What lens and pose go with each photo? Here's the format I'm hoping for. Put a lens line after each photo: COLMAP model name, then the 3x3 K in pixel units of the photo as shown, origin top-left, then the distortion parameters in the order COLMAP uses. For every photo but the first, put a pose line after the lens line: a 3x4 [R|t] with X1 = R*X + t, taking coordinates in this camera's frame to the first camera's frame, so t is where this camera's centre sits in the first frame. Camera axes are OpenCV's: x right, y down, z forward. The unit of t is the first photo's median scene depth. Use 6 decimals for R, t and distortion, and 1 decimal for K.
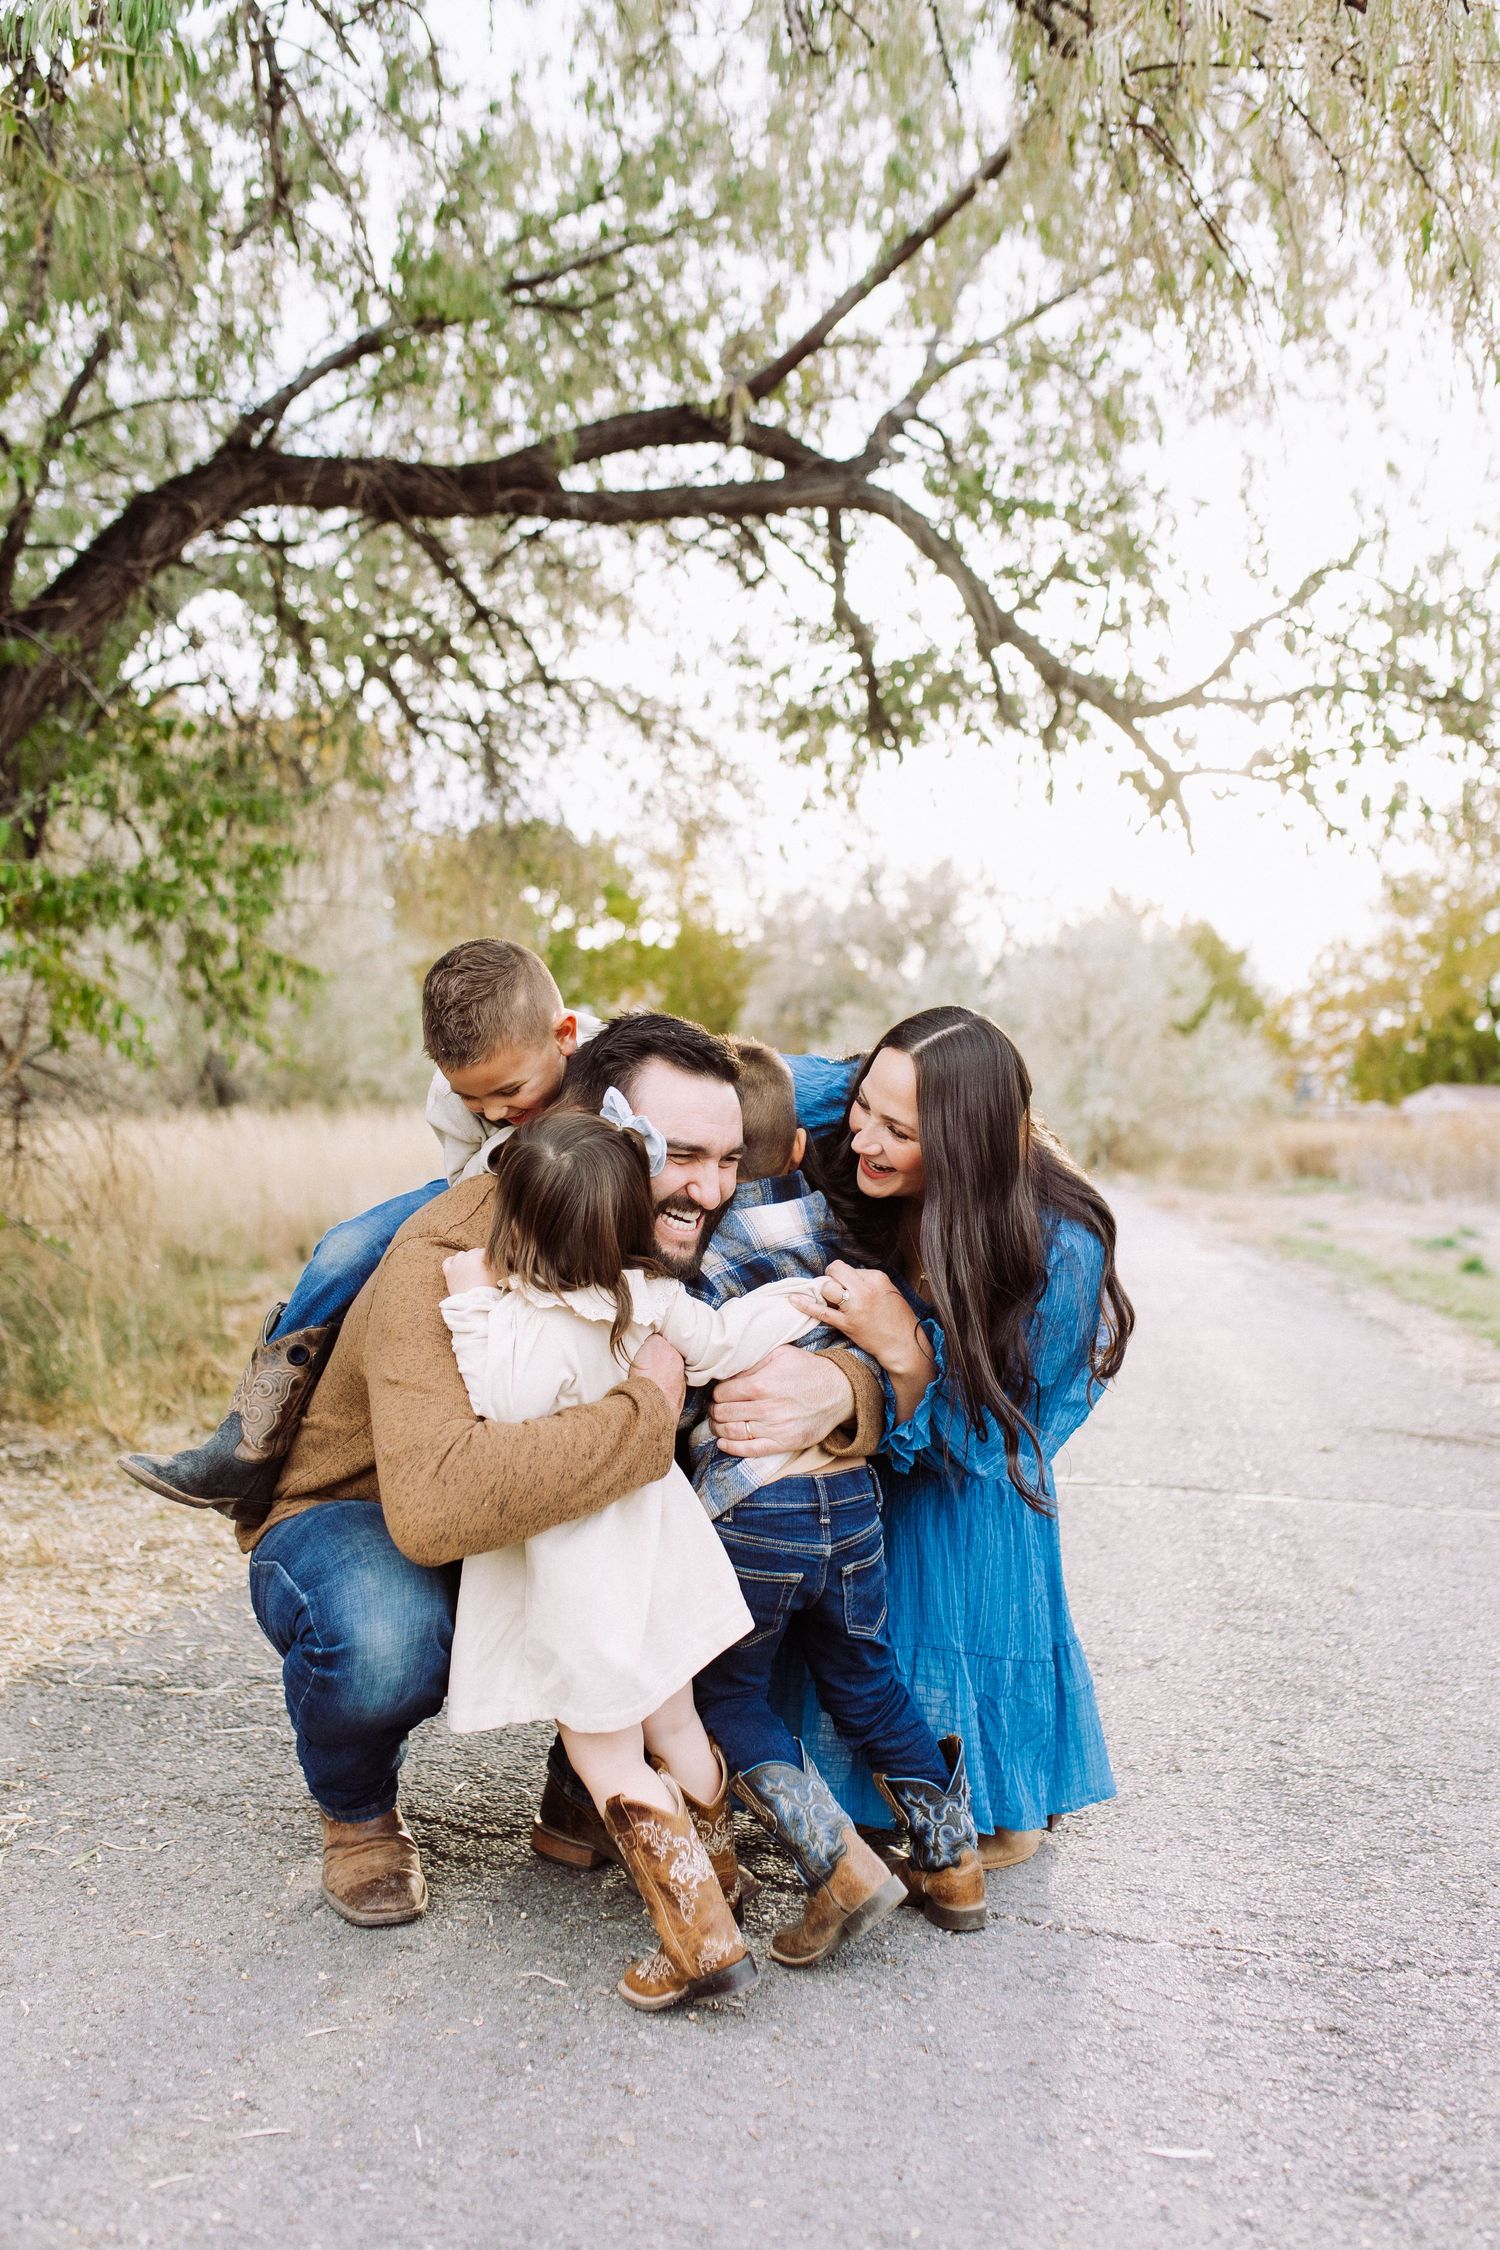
lens RADIAL K [[2277.6, 0, 750.0], [0, 2277.6, 1125.0], [0, 0, 1]] dist [-0.526551, -0.001517]
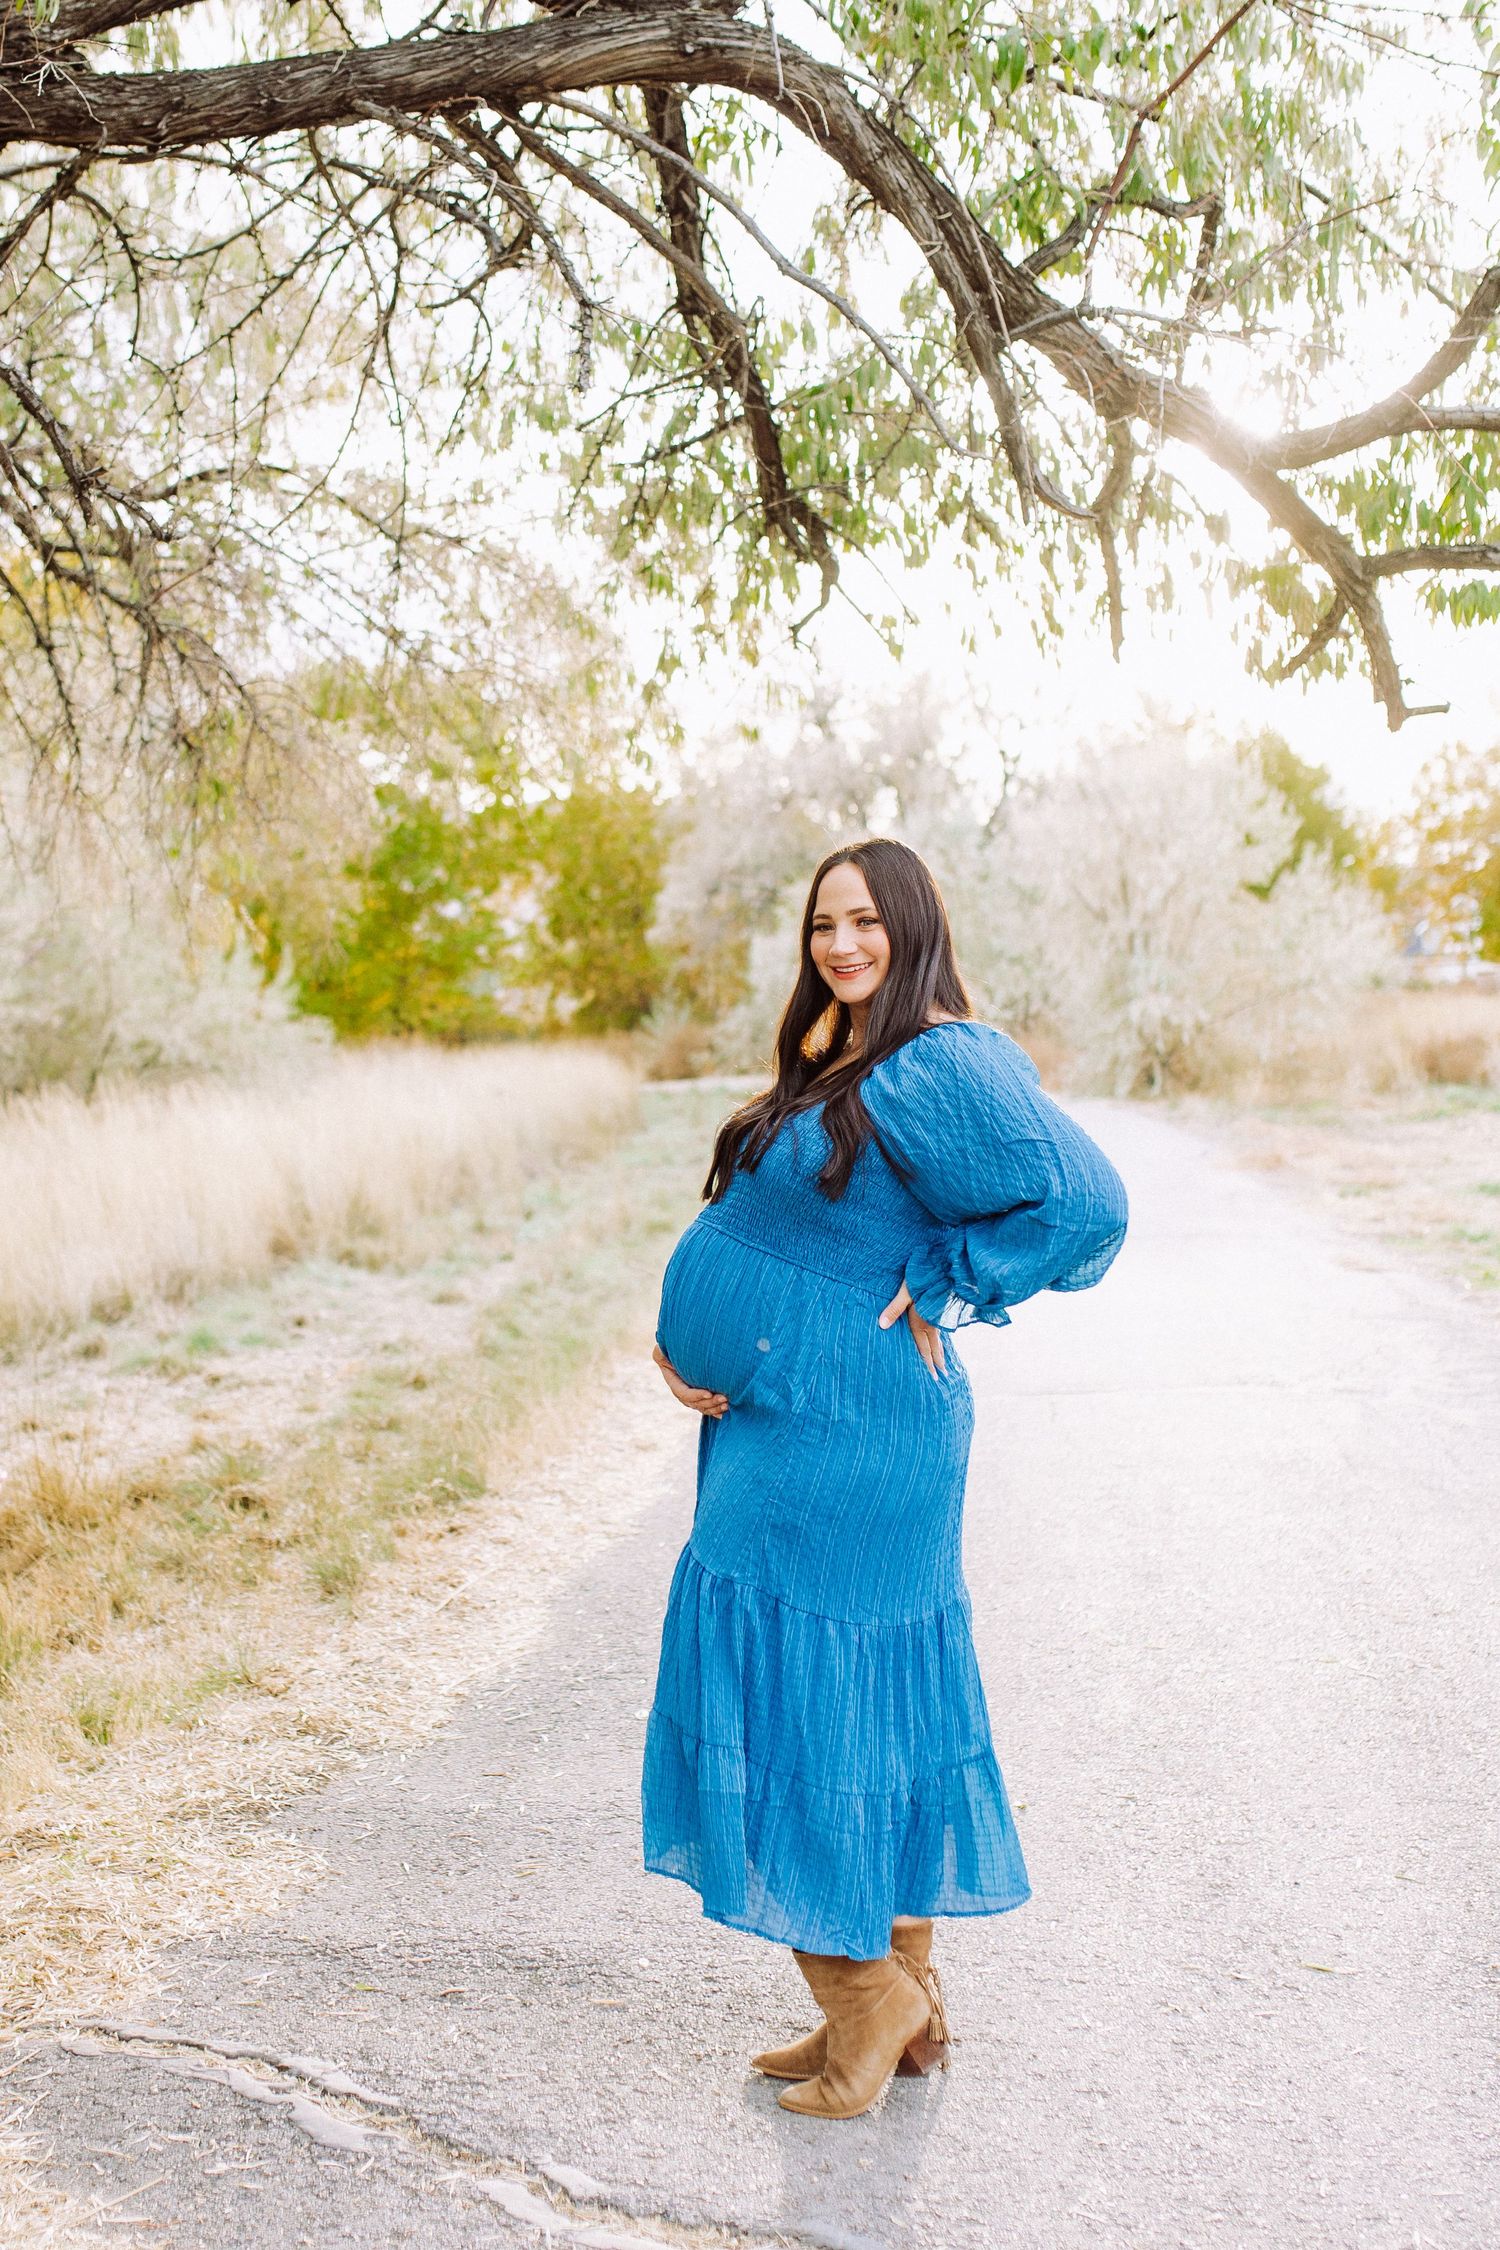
lens RADIAL K [[2435.9, 0, 750.0], [0, 2435.9, 1125.0], [0, 0, 1]] dist [-0.298614, -0.015762]
pose [[0.997745, -0.066963, 0.004616, 0.032390], [0.066370, 0.994499, 0.081031, -0.070217], [-0.010016, -0.080542, 0.996701, 0.367390]]
